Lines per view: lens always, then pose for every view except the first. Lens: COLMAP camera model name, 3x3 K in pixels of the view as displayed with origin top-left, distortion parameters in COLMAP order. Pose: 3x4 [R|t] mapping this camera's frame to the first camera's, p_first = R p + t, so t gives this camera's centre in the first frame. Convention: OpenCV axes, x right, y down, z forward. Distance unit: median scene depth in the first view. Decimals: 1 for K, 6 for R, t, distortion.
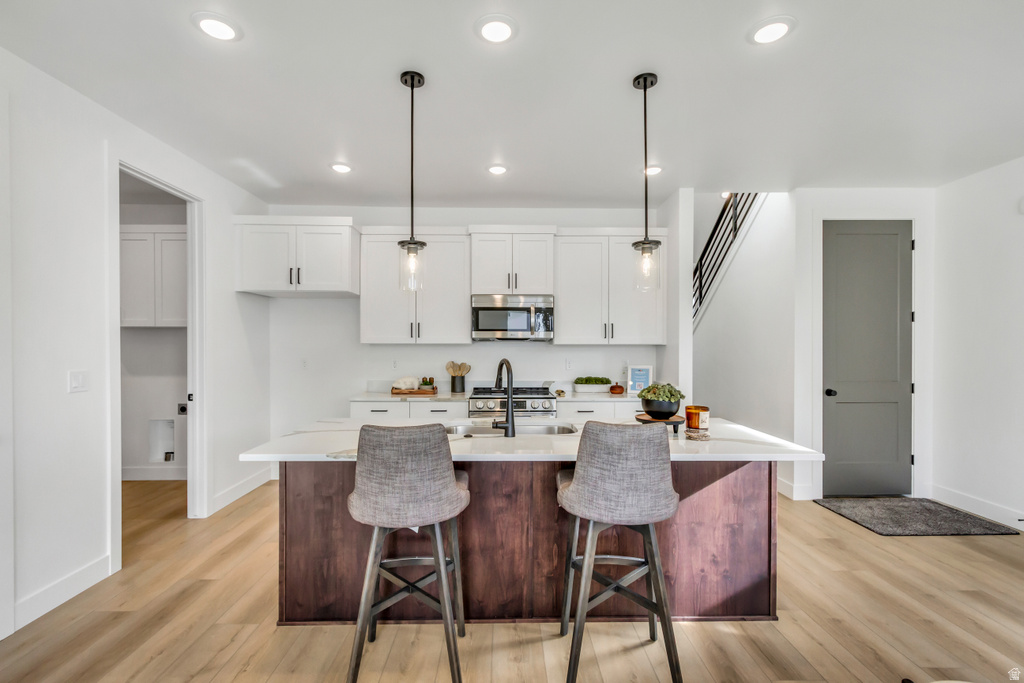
lens RADIAL K [[482.0, 0, 511.3], [0, 482.0, 343.8], [0, 0, 1]] dist [0.010008, -0.001552]
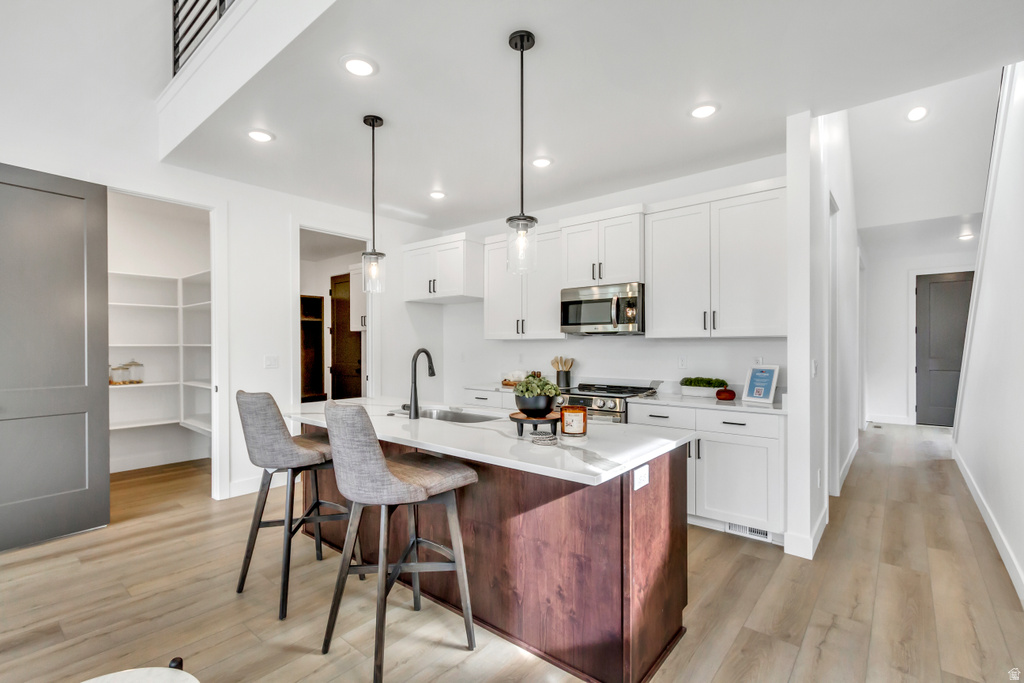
lens RADIAL K [[482.0, 0, 508.9], [0, 482.0, 346.3], [0, 0, 1]] dist [0.010008, -0.001552]
pose [[0.740450, -0.003770, -0.672101, 0.541113], [0.003690, 0.999992, -0.001543, 0.018098], [0.672101, -0.001338, 0.740458, 0.200470]]
